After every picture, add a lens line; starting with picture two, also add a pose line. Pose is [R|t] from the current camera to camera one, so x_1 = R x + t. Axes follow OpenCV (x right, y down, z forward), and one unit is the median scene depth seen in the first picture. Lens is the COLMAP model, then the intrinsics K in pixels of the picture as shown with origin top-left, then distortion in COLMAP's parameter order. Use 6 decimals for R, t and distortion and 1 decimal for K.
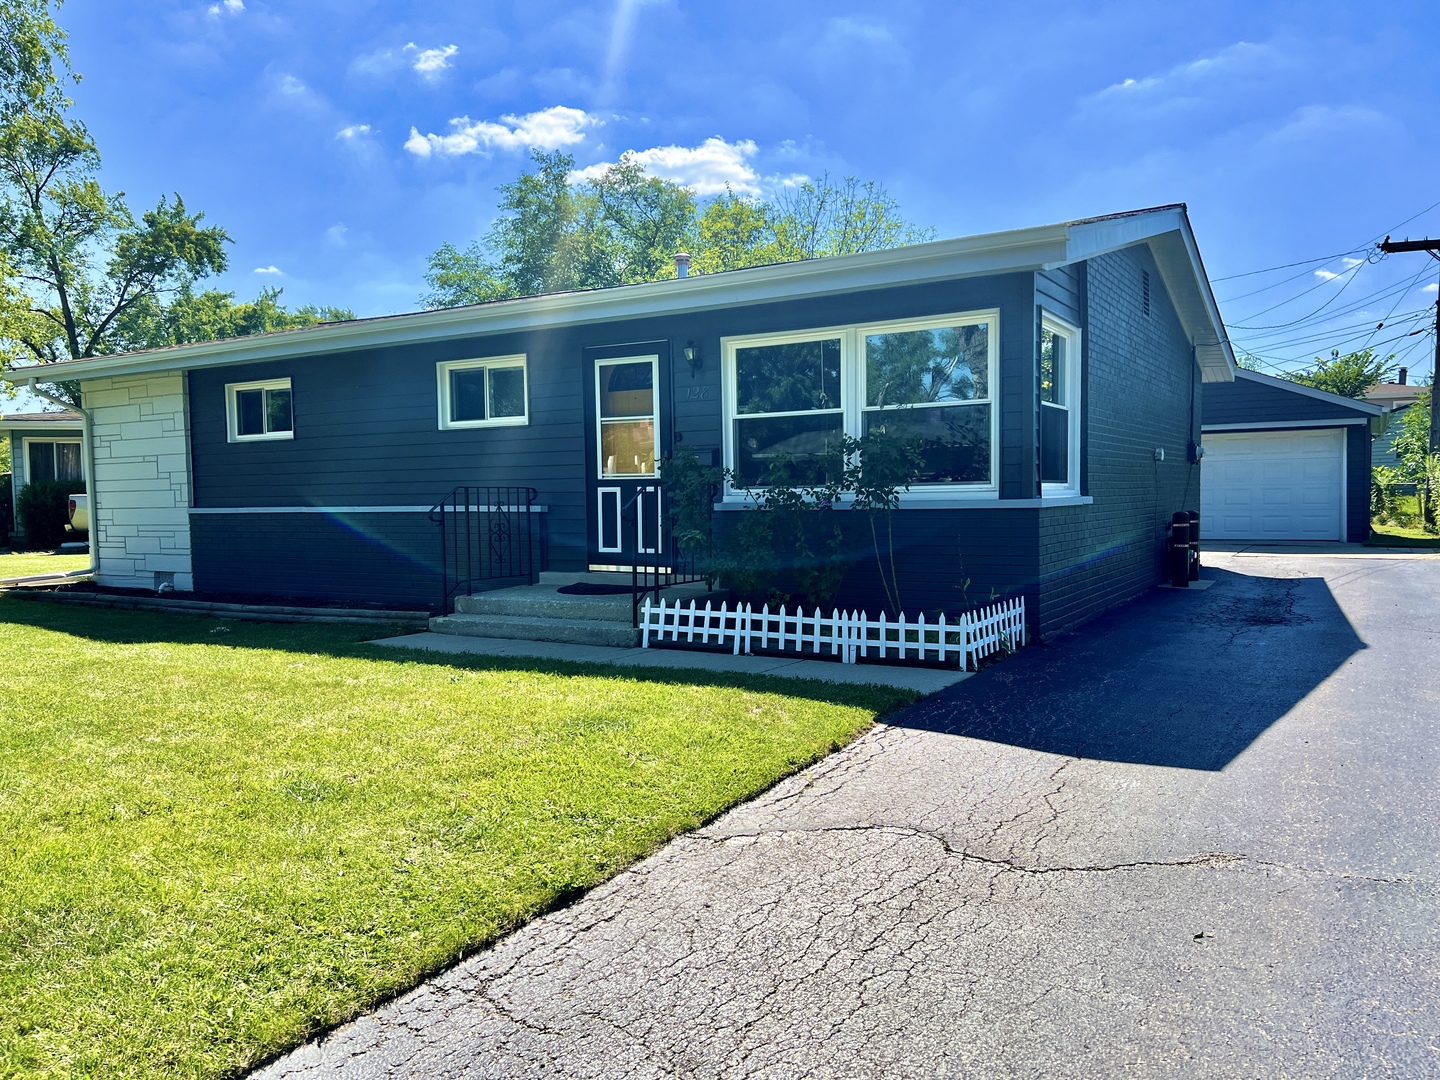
lens RADIAL K [[1090.8, 0, 722.0], [0, 1090.8, 547.0], [0, 0, 1]] dist [0.020793, -0.025789]
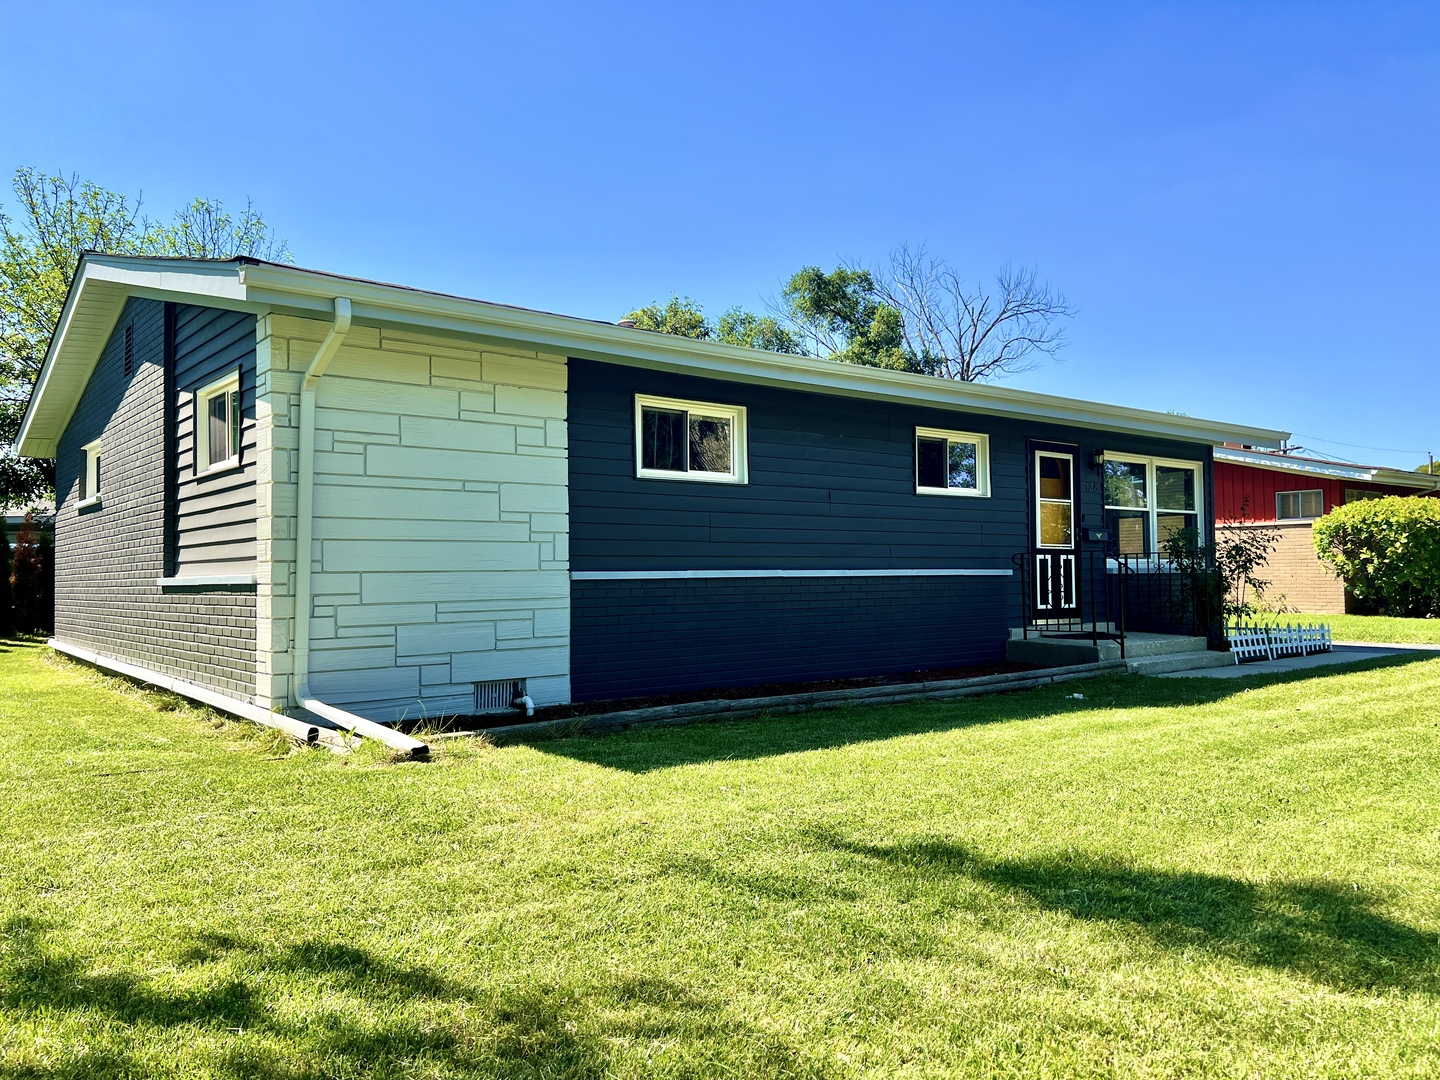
lens RADIAL K [[1082.4, 0, 715.5], [0, 1082.4, 545.3], [0, 0, 1]] dist [0.064796, -0.010322]
pose [[0.343303, 0.041760, 0.938296, -1.286434], [0.055562, 0.996358, -0.064674, -0.006965], [-0.937580, 0.074337, 0.339733, 0.871179]]
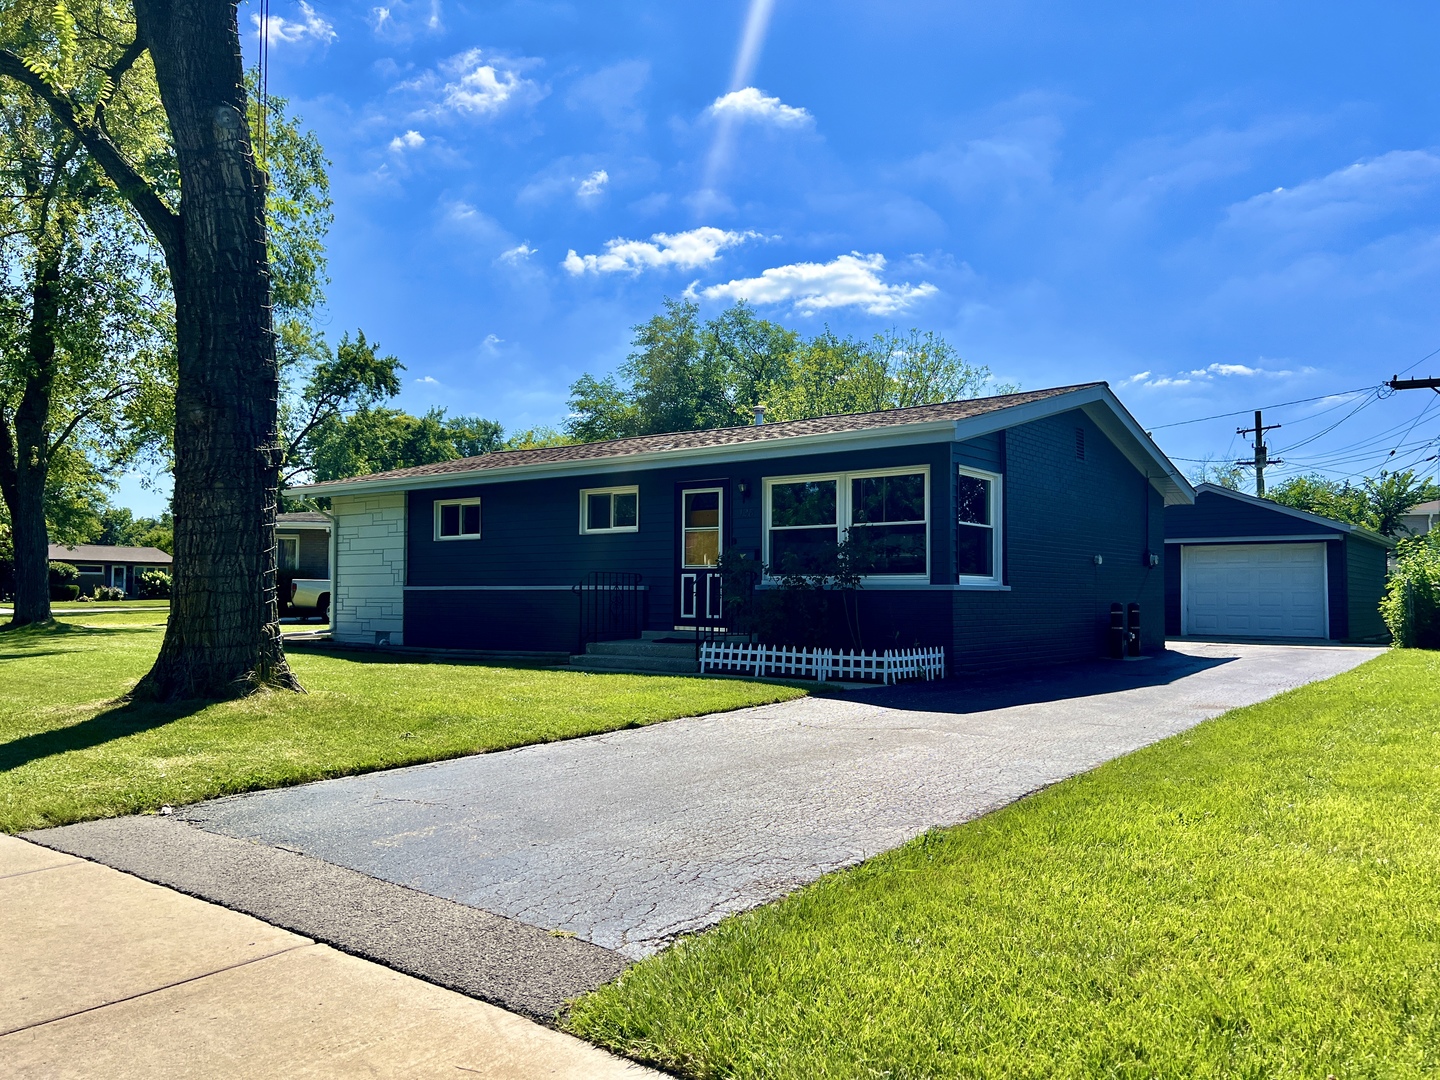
lens RADIAL K [[1082.4, 0, 724.2], [0, 1082.4, 537.5], [0, 0, 1]] dist [0.064796, -0.010322]
pose [[0.993678, 0.014221, -0.111361, 0.102484], [-0.025626, 0.994488, -0.101666, 0.042304], [0.109301, 0.103877, 0.988566, -0.442167]]
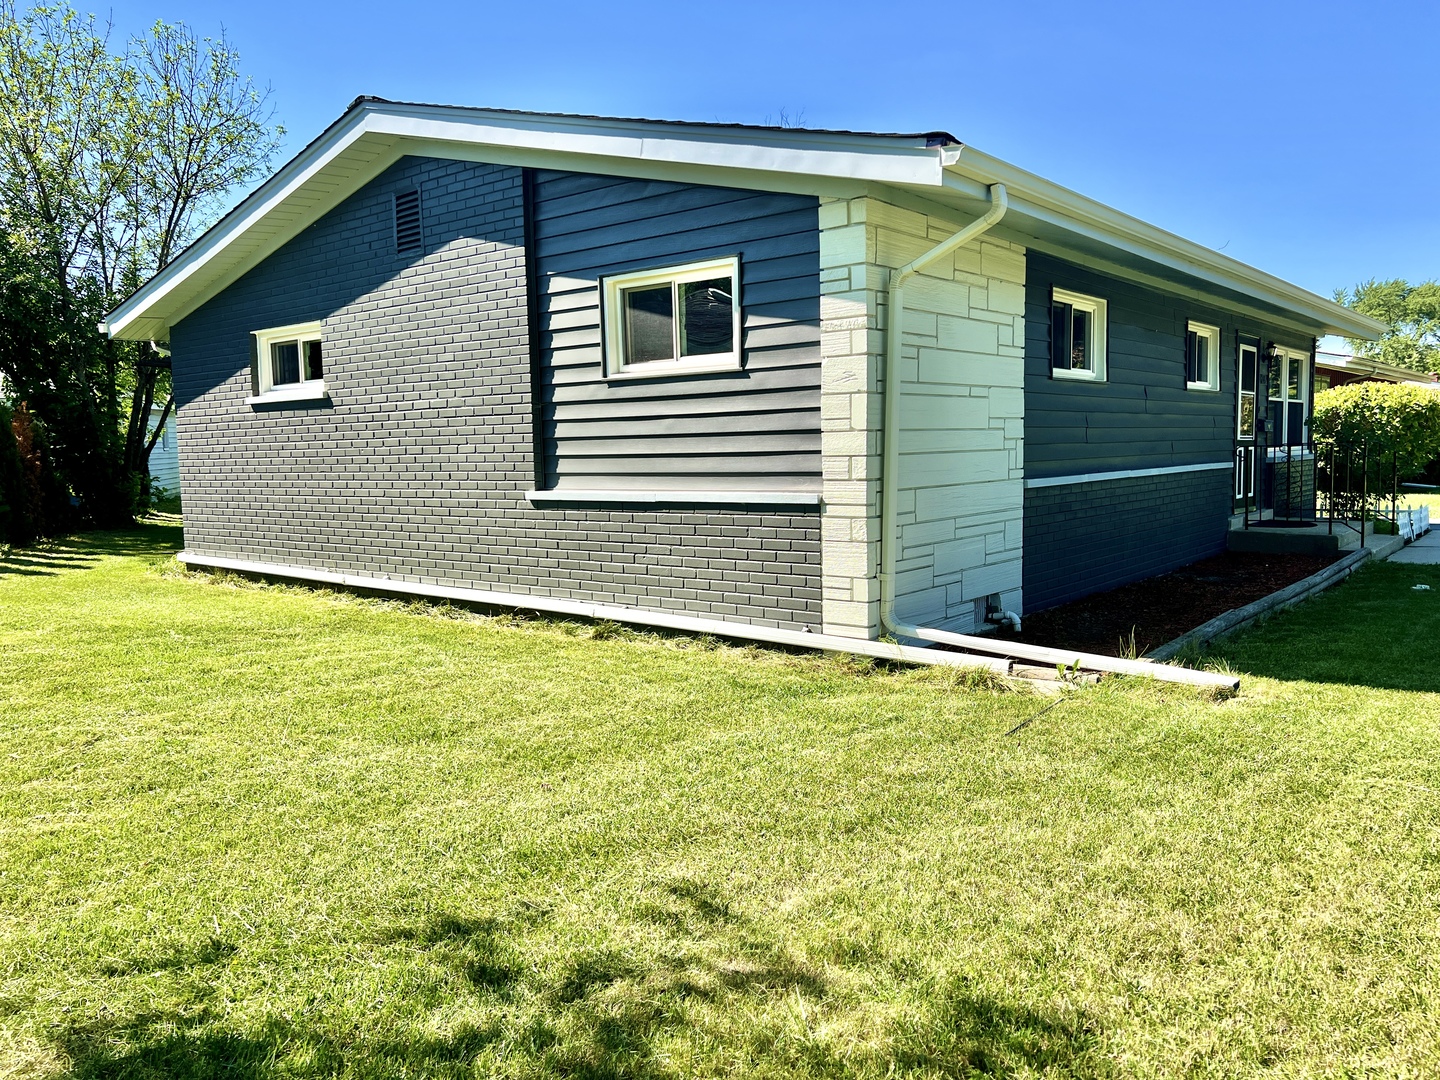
lens RADIAL K [[1082.4, 0, 725.9], [0, 1082.4, 552.4], [0, 0, 1]] dist [0.064796, -0.010322]
pose [[0.136302, -0.078988, 0.987513, -1.357481], [0.072308, 0.994951, 0.069602, -0.060652], [-0.988025, 0.061918, 0.141325, 1.327524]]
